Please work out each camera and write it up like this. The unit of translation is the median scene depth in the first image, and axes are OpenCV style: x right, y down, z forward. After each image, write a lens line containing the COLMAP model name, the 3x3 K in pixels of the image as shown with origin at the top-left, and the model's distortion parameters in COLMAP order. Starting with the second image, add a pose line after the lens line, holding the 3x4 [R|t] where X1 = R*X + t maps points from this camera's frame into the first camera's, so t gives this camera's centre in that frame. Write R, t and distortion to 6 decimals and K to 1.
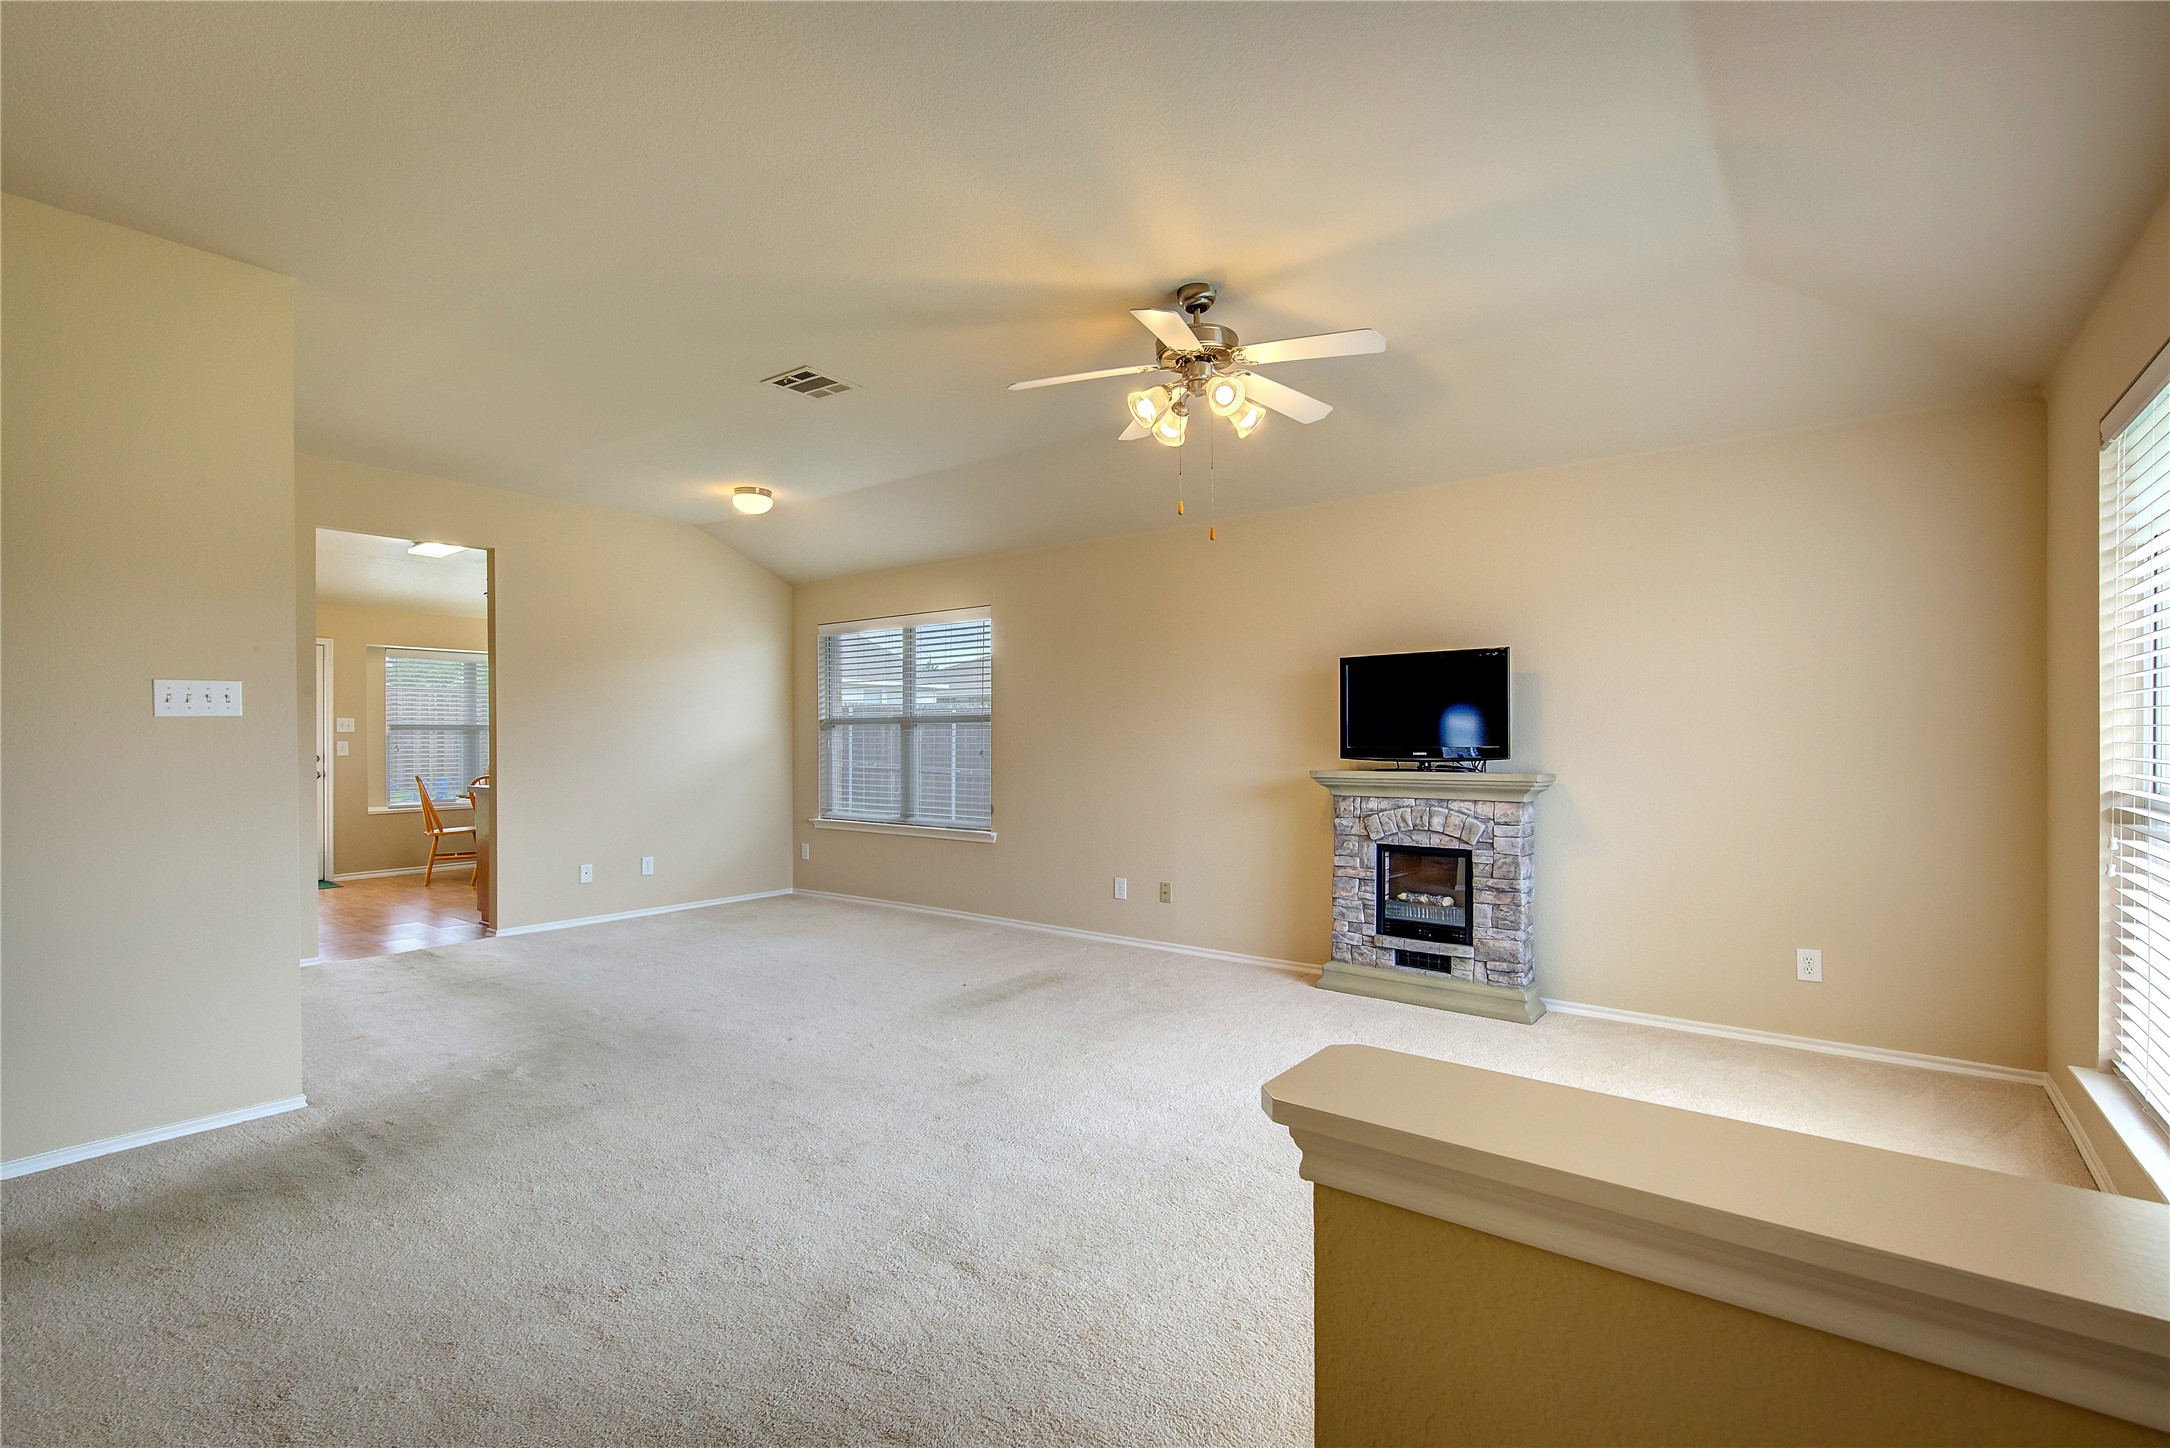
lens RADIAL K [[992.3, 0, 1093.7], [0, 992.3, 731.3], [0, 0, 1]] dist [-0.000136, 0.000042]
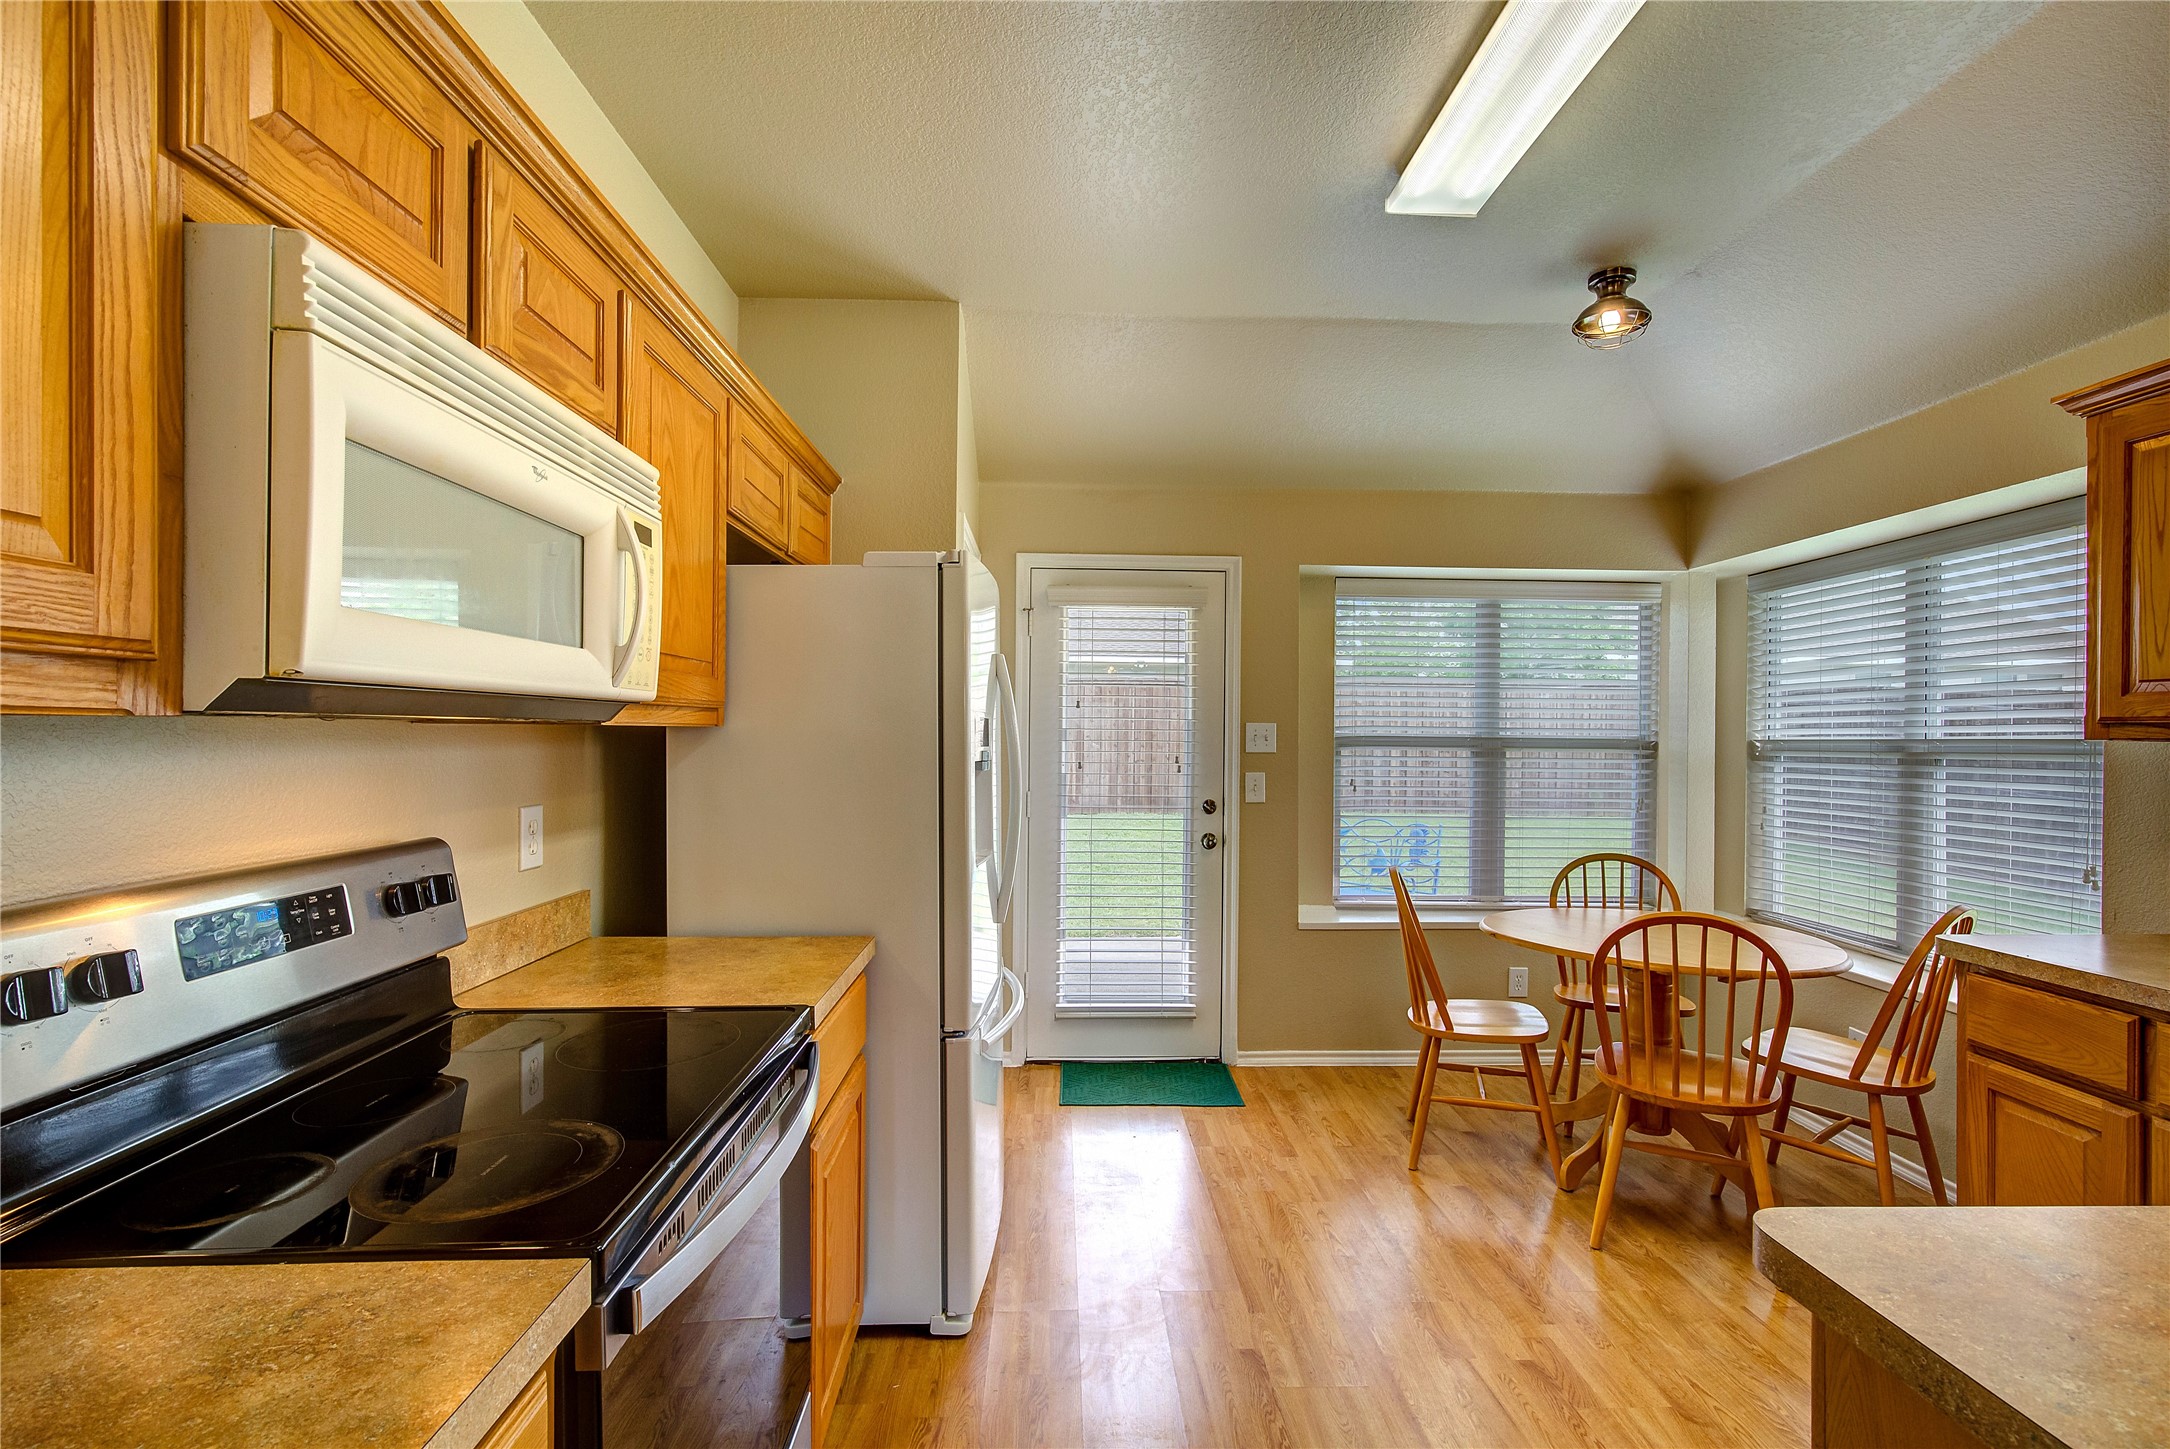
lens RADIAL K [[992.3, 0, 1081.7], [0, 992.3, 738.1], [0, 0, 1]] dist [-0.000136, 0.000042]
pose [[0.617961, 0.000013, -0.786209, -0.616566], [0.001460, 0.999998, 0.001164, -0.009870], [0.786208, -0.001867, 0.617960, 0.909247]]
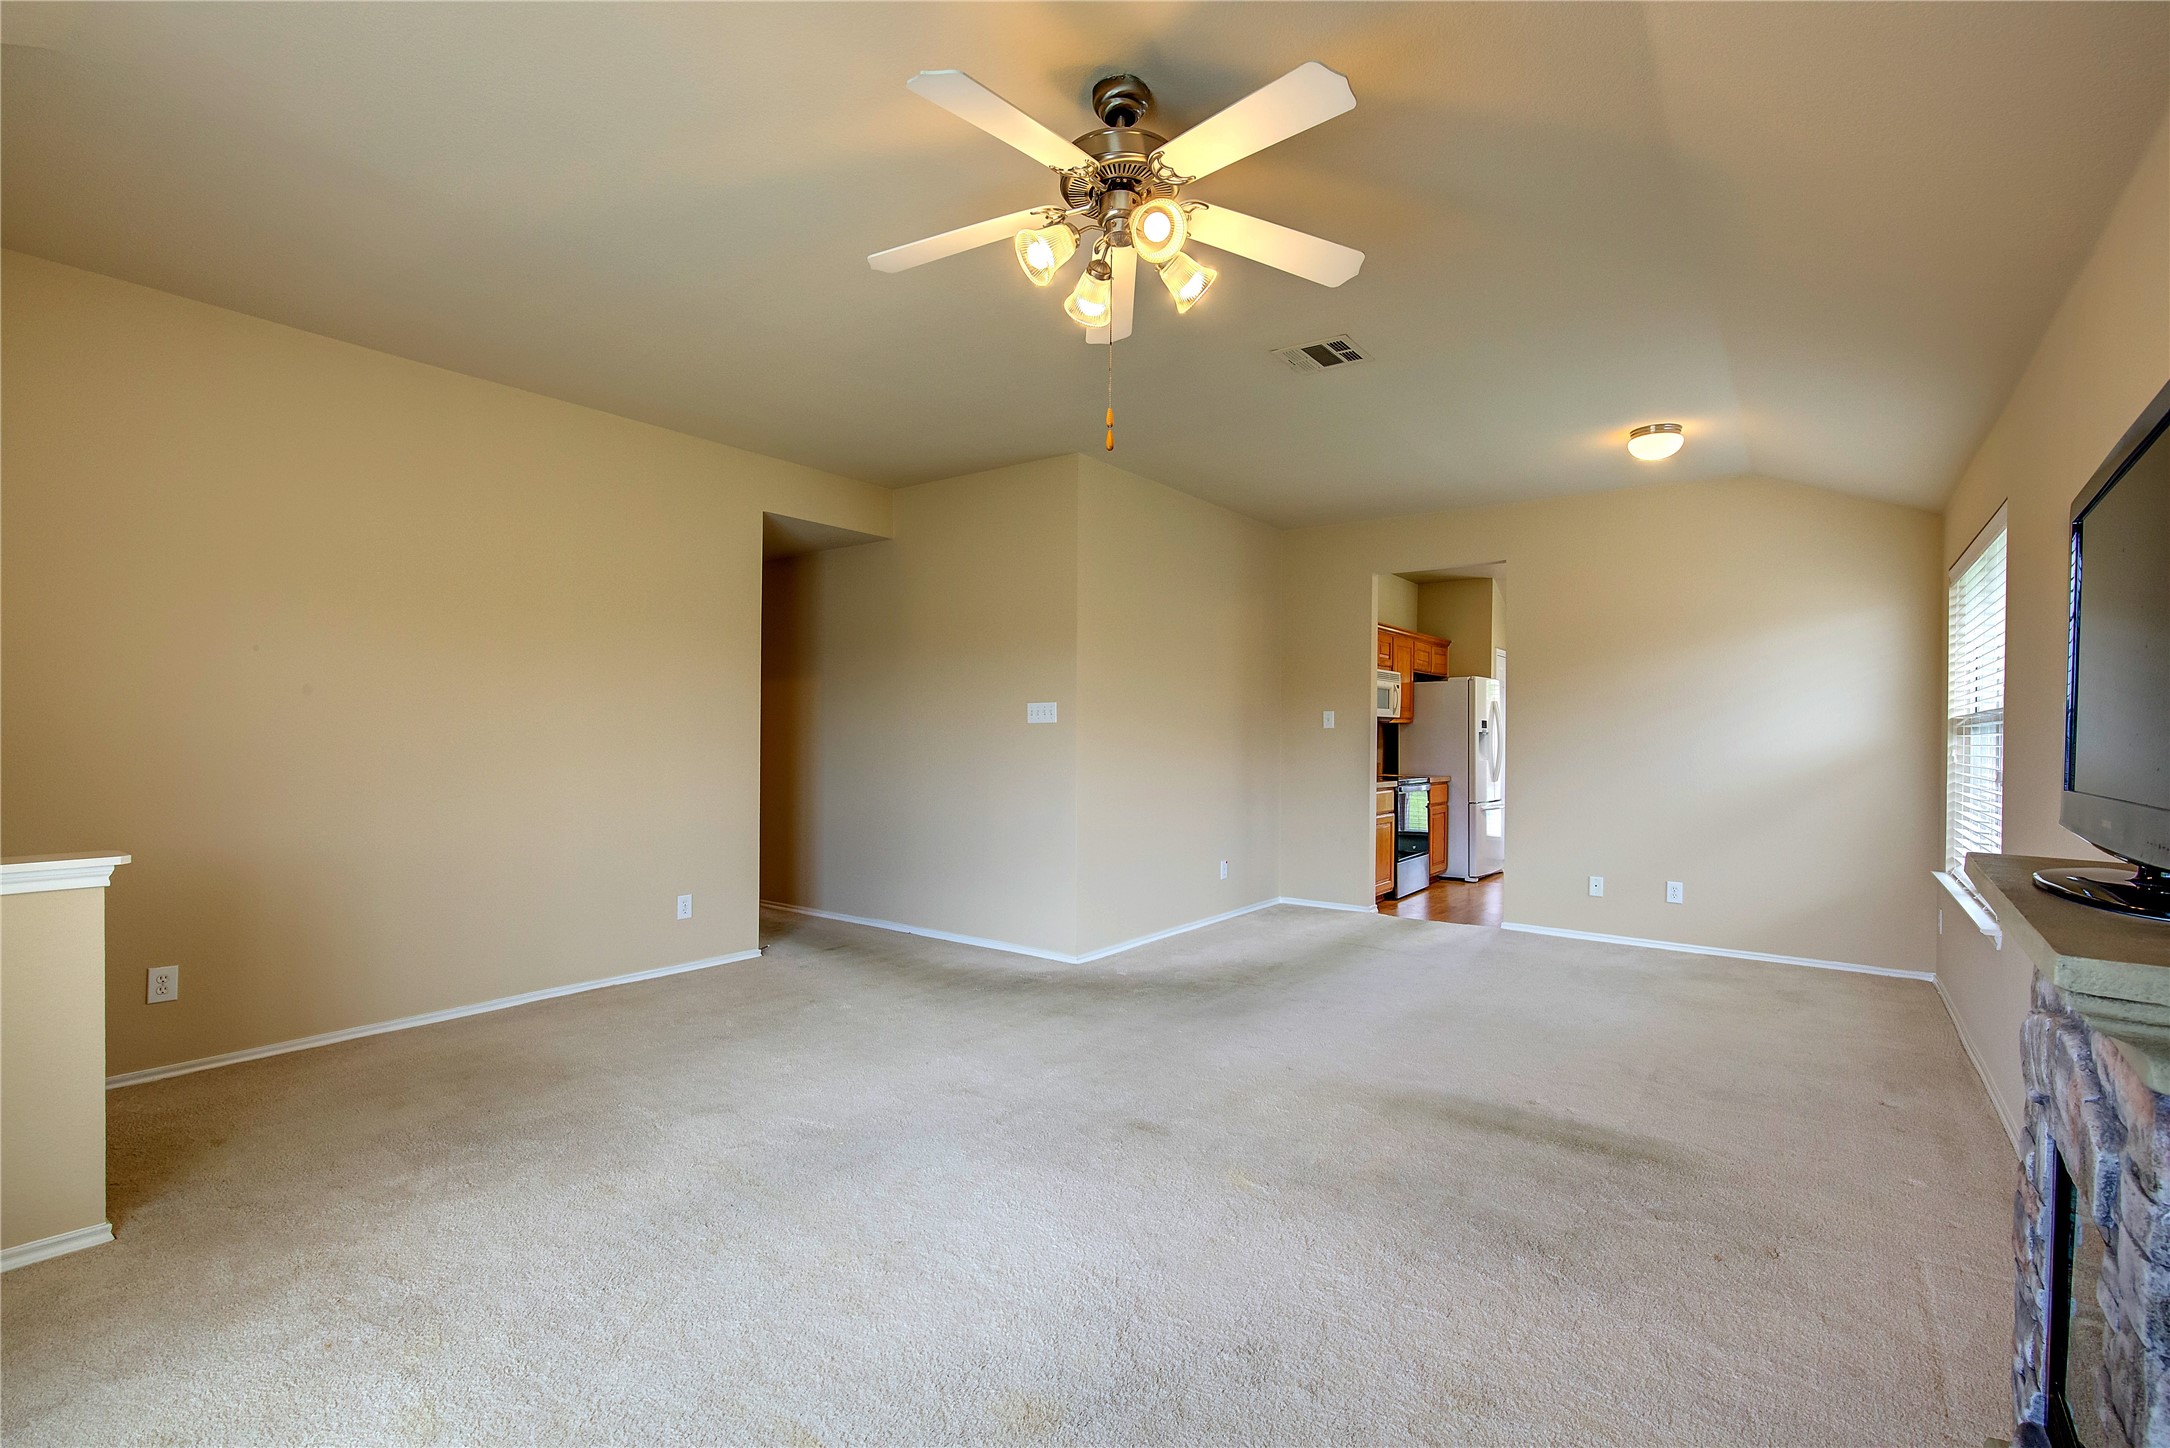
lens RADIAL K [[992.3, 0, 1088.9], [0, 992.3, 741.6], [0, 0, 1]] dist [-0.000136, 0.000042]
pose [[0.008829, 0.012730, -0.999880, 0.447354], [-0.005277, 0.999906, 0.012684, -0.002430], [0.999947, 0.005164, 0.008895, 0.550165]]
